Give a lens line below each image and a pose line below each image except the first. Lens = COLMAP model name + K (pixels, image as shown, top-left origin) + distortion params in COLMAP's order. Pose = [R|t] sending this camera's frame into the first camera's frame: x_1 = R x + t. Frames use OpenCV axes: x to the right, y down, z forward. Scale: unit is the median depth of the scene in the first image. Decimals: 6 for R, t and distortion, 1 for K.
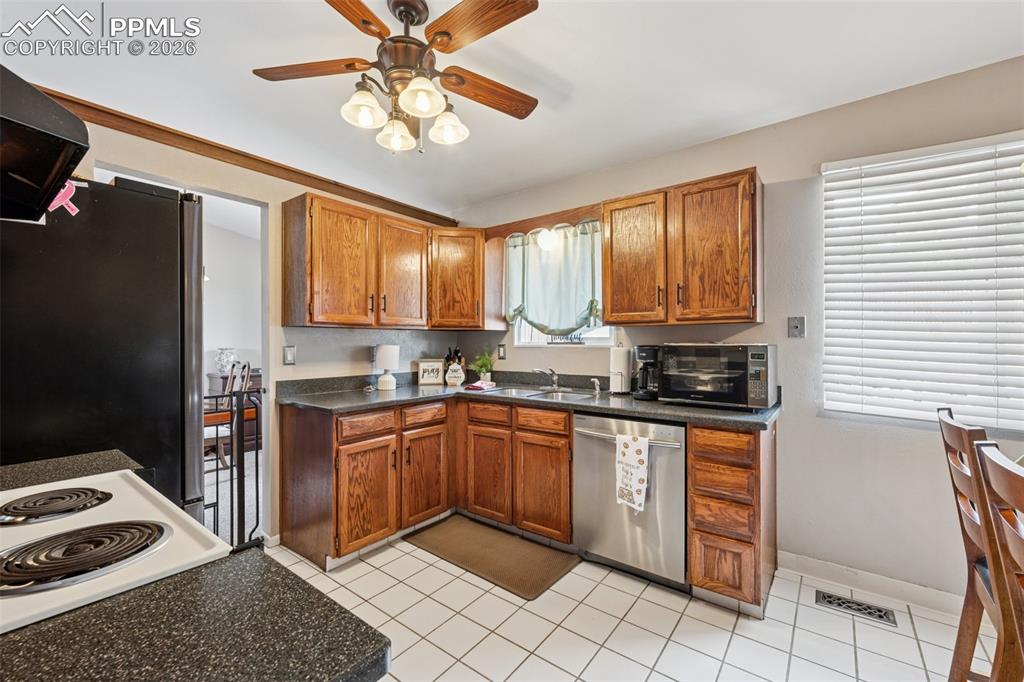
lens RADIAL K [[419.5, 0, 511.3], [0, 419.5, 343.2], [0, 0, 1]] dist [0.001765, -0.000591]
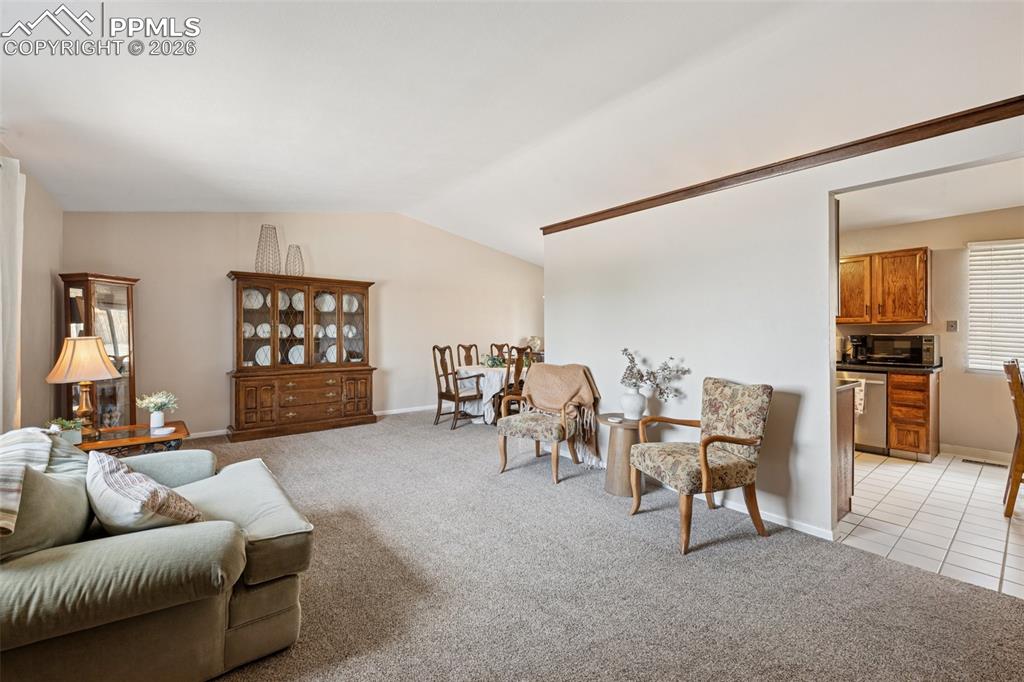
lens RADIAL K [[419.5, 0, 512.3], [0, 419.5, 334.0], [0, 0, 1]] dist [0.001765, -0.000591]
pose [[0.972171, 0.003200, -0.234249, -0.897548], [-0.002417, 0.999990, 0.003629, -0.004544], [0.234258, -0.002962, 0.972170, -1.454484]]
